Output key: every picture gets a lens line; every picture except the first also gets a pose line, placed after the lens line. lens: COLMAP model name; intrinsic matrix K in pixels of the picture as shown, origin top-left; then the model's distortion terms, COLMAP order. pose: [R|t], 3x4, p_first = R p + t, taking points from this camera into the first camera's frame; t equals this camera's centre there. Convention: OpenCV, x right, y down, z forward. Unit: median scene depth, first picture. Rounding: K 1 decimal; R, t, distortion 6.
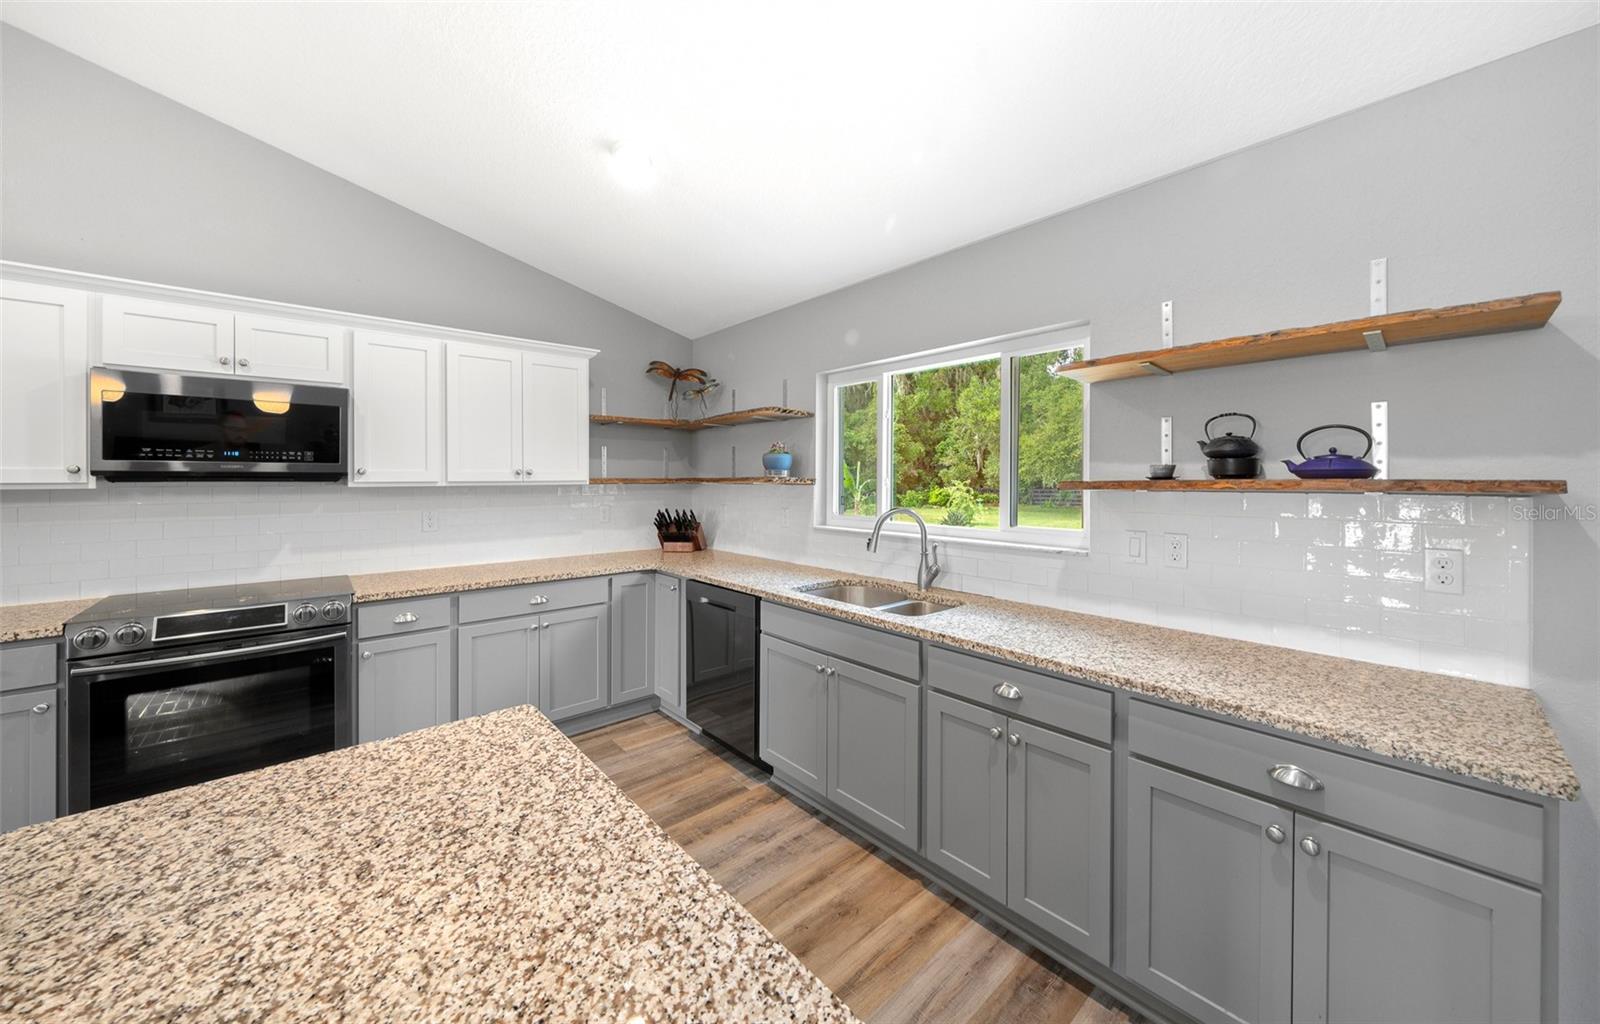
lens RADIAL K [[564.3, 0, 799.1], [0, 564.3, 477.9], [0, 0, 1]] dist [-0.006984, -0.000039]
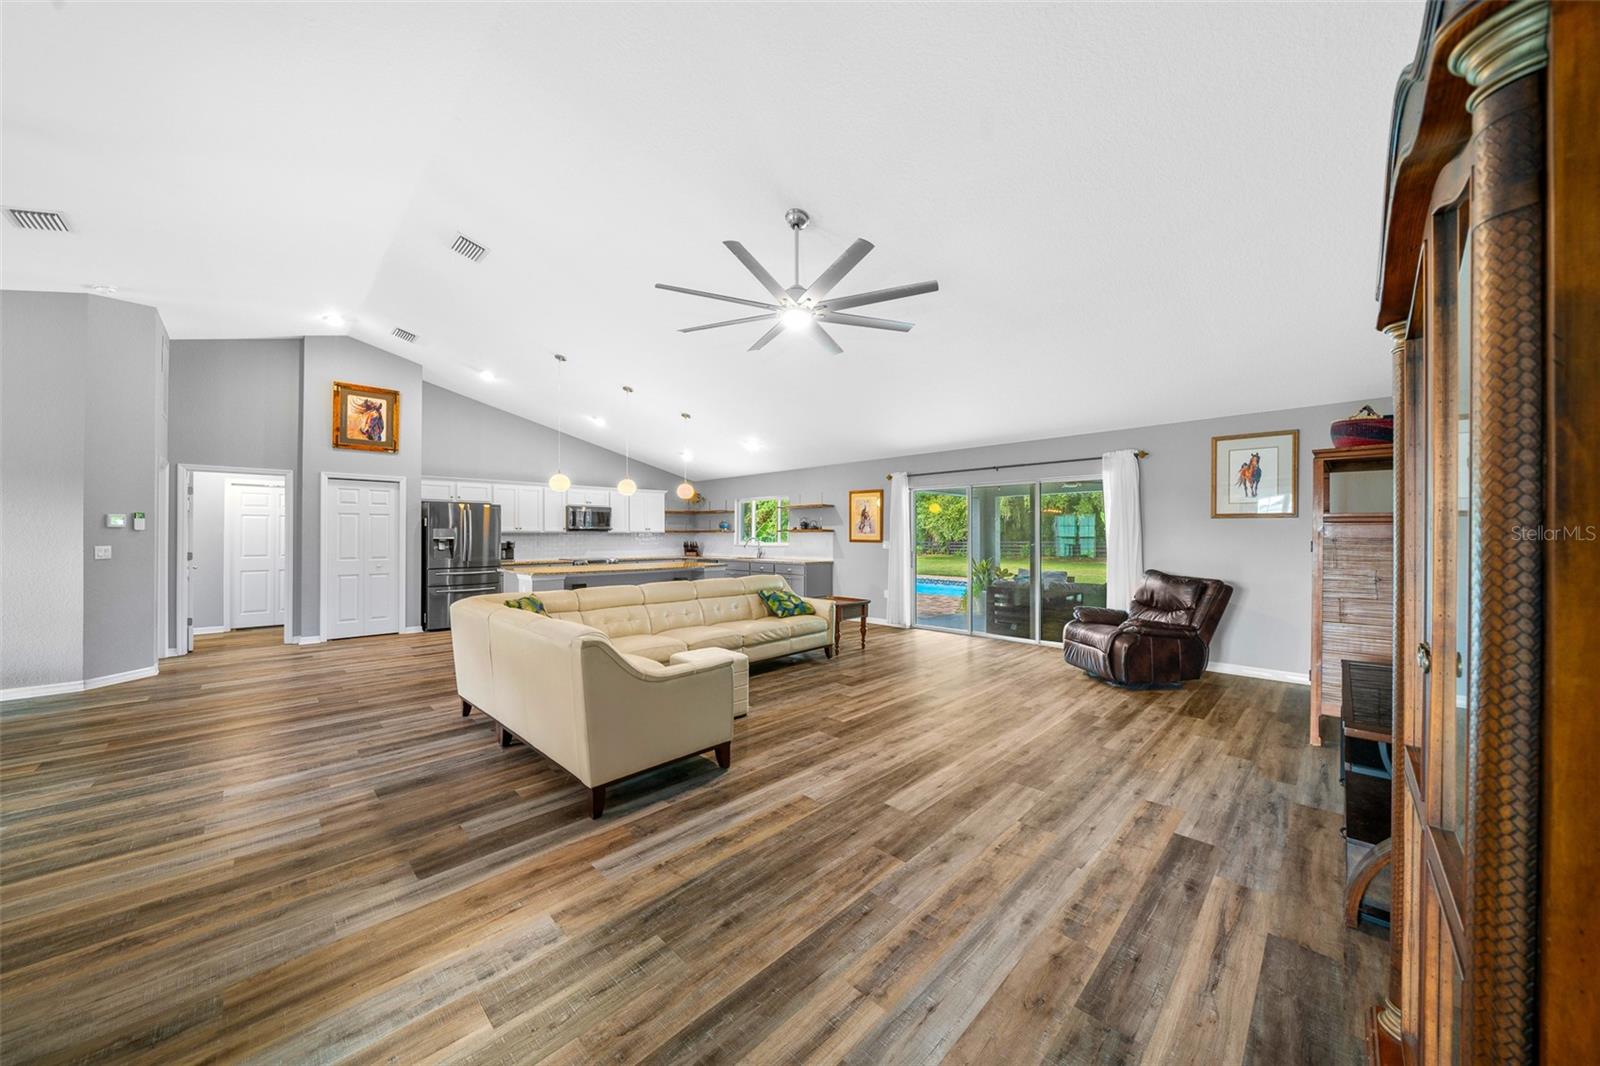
lens RADIAL K [[546.9, 0, 800.4], [0, 546.9, 535.1], [0, 0, 1]] dist [-0.009416, 0.001923]
pose [[0.997861, -0.002695, 0.065318, 0.261107], [0.002715, 0.999996, -0.000230, 0.037807], [-0.065317, 0.000406, 0.997864, -2.894118]]
